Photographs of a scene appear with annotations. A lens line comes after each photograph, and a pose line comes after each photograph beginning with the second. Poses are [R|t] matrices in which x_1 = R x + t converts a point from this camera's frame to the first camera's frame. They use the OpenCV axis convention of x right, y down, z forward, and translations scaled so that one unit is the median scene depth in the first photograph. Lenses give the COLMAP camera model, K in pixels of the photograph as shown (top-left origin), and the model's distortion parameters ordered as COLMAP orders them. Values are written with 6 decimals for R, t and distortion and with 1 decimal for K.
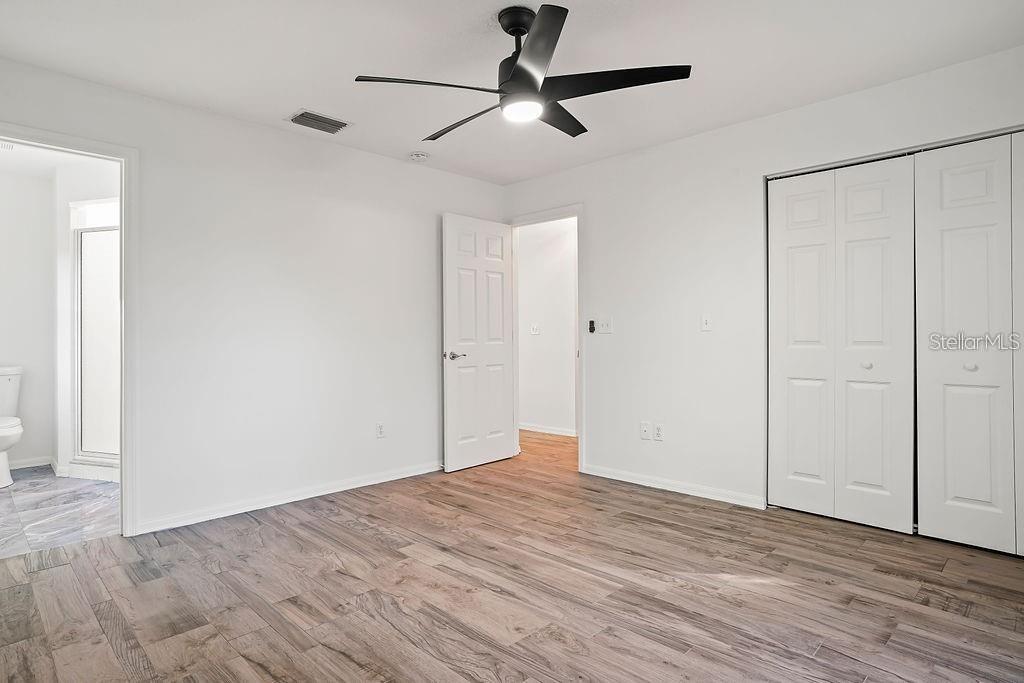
lens RADIAL K [[564.2, 0, 508.8], [0, 564.2, 335.4], [0, 0, 1]] dist [-0.050596, 0.037568]
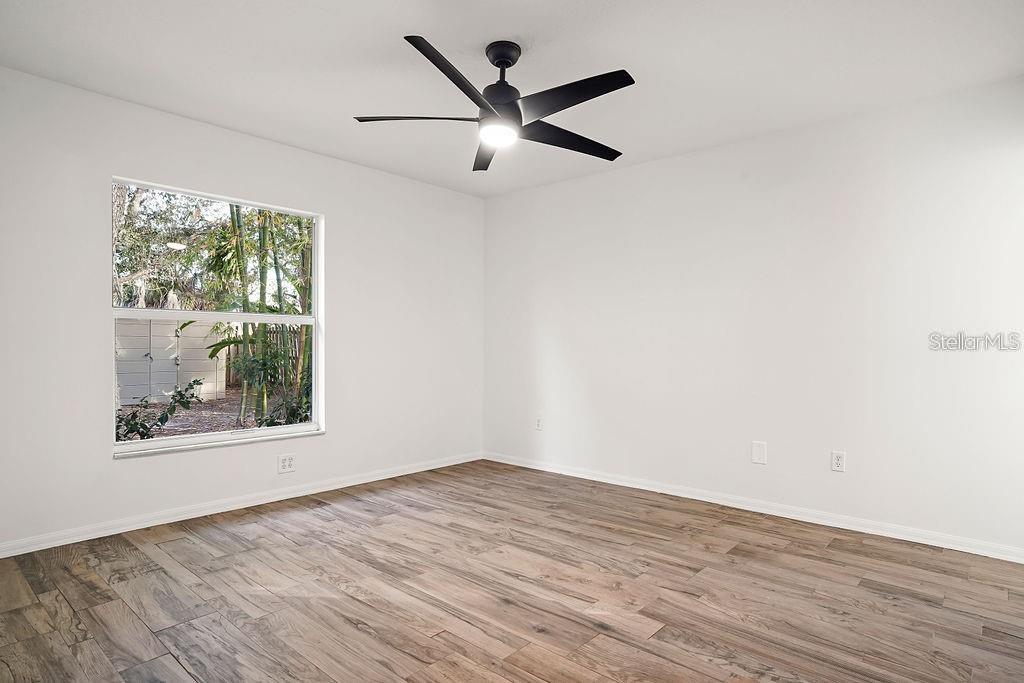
lens RADIAL K [[564.2, 0, 508.8], [0, 564.2, 335.4], [0, 0, 1]] dist [-0.050596, 0.037568]
pose [[-0.998424, -0.002307, -0.056078, 0.065200], [-0.001381, 0.999862, -0.016537, 0.002697], [0.056109, -0.016433, -0.998289, 2.071159]]
